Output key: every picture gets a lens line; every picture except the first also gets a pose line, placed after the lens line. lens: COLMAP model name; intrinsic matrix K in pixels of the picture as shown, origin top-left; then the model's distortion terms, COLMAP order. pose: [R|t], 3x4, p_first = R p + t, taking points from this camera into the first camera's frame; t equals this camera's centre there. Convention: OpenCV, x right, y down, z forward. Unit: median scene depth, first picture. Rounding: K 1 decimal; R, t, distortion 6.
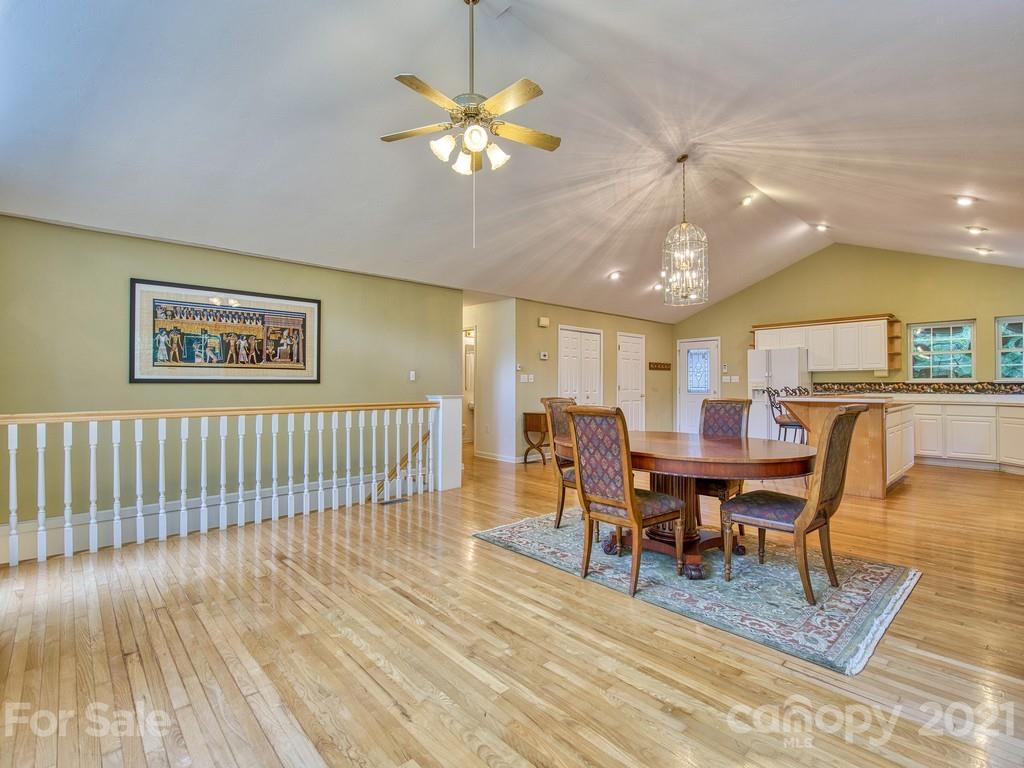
lens RADIAL K [[484.4, 0, 513.1], [0, 484.4, 379.8], [0, 0, 1]] dist [-0.010263, -0.000260]
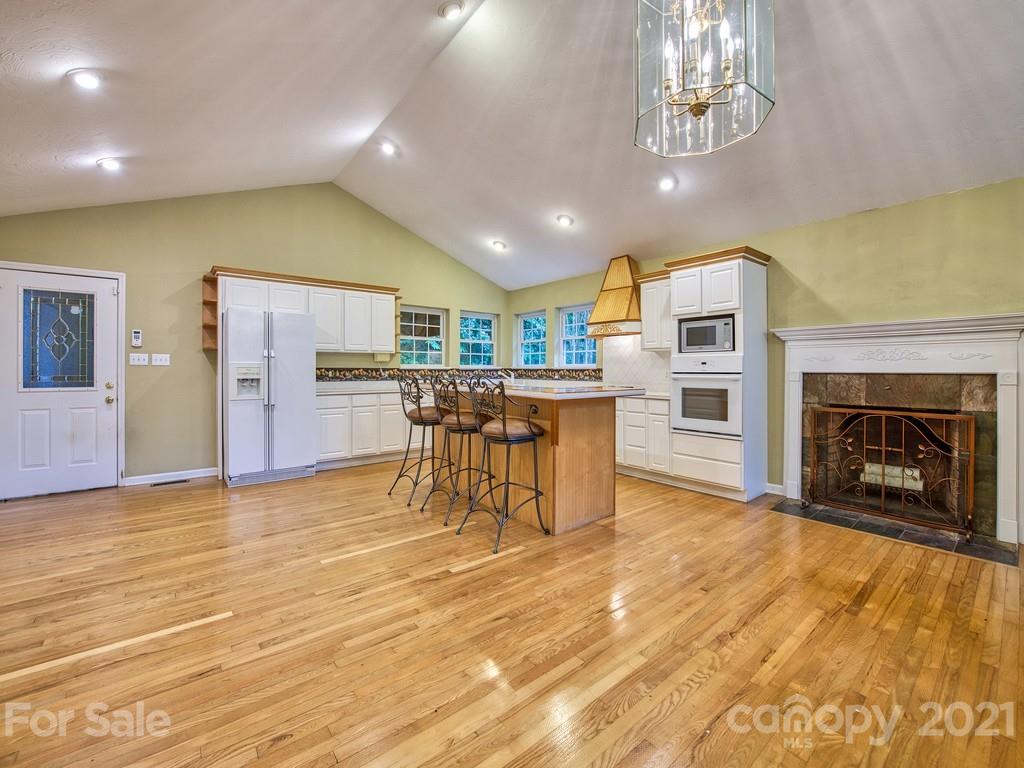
lens RADIAL K [[420.3, 0, 509.8], [0, 420.3, 373.1], [0, 0, 1]] dist [-0.015256, -0.000441]
pose [[0.070623, -0.004693, 0.997492, 0.040130], [-0.012770, 0.999903, 0.005608, 0.007639], [-0.997421, -0.013134, 0.070557, 0.763374]]
